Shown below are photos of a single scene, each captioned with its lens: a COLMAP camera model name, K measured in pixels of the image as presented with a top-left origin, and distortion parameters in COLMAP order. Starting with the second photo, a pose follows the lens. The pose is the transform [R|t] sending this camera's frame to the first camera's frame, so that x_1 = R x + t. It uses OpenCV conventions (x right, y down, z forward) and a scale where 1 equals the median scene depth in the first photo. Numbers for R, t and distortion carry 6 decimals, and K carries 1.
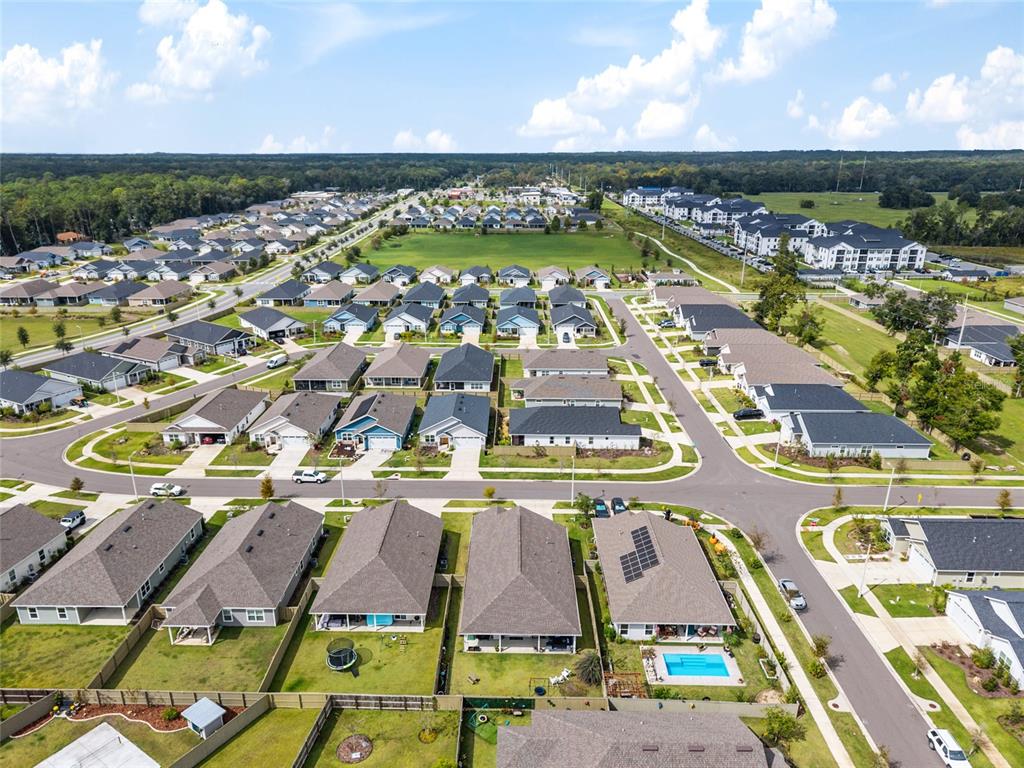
lens RADIAL K [[682.1, 0, 504.9], [0, 682.1, 387.0], [0, 0, 1]] dist [0.053538, -0.059245]
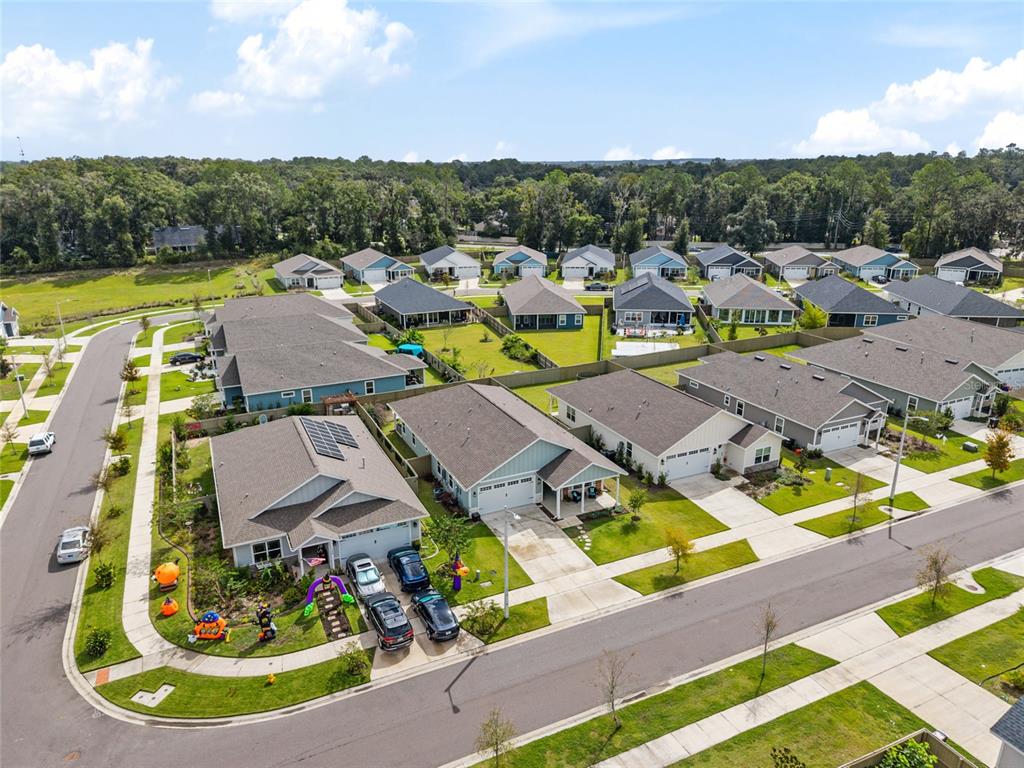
lens RADIAL K [[682.1, 0, 504.9], [0, 682.1, 387.0], [0, 0, 1]] dist [0.053538, -0.059245]
pose [[-0.901583, 0.140023, -0.409319, 0.209011], [-0.136561, 0.805672, 0.576406, -0.141769], [0.410487, 0.575575, -0.707258, 1.027867]]
